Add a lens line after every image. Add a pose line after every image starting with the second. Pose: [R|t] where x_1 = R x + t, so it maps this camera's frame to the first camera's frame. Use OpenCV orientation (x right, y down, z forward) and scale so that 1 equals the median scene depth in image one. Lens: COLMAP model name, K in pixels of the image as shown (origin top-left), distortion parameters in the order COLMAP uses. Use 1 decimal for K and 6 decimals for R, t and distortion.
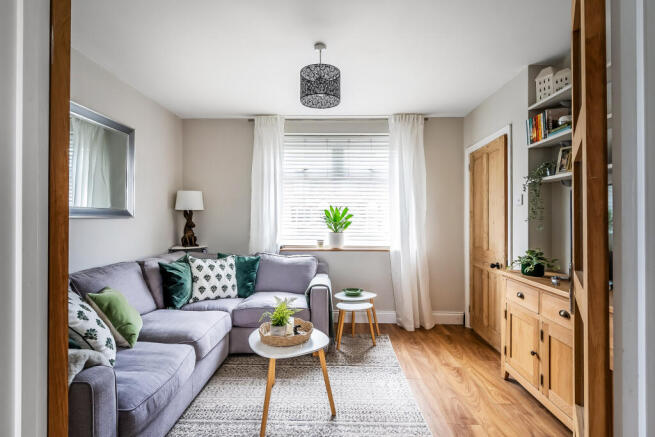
lens RADIAL K [[321.3, 0, 332.4], [0, 321.3, 220.7], [0, 0, 1]] dist [-0.006352, -0.000663]
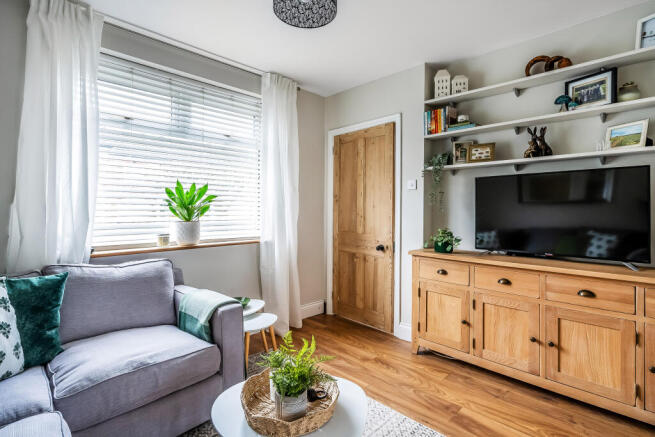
lens RADIAL K [[321.3, 0, 327.6], [0, 321.3, 212.2], [0, 0, 1]] dist [-0.006352, -0.000663]
pose [[0.681720, -0.008996, 0.731557, -0.336921], [0.000831, 0.999933, 0.011522, 0.011784], [-0.731612, -0.007247, 0.681682, 0.387912]]
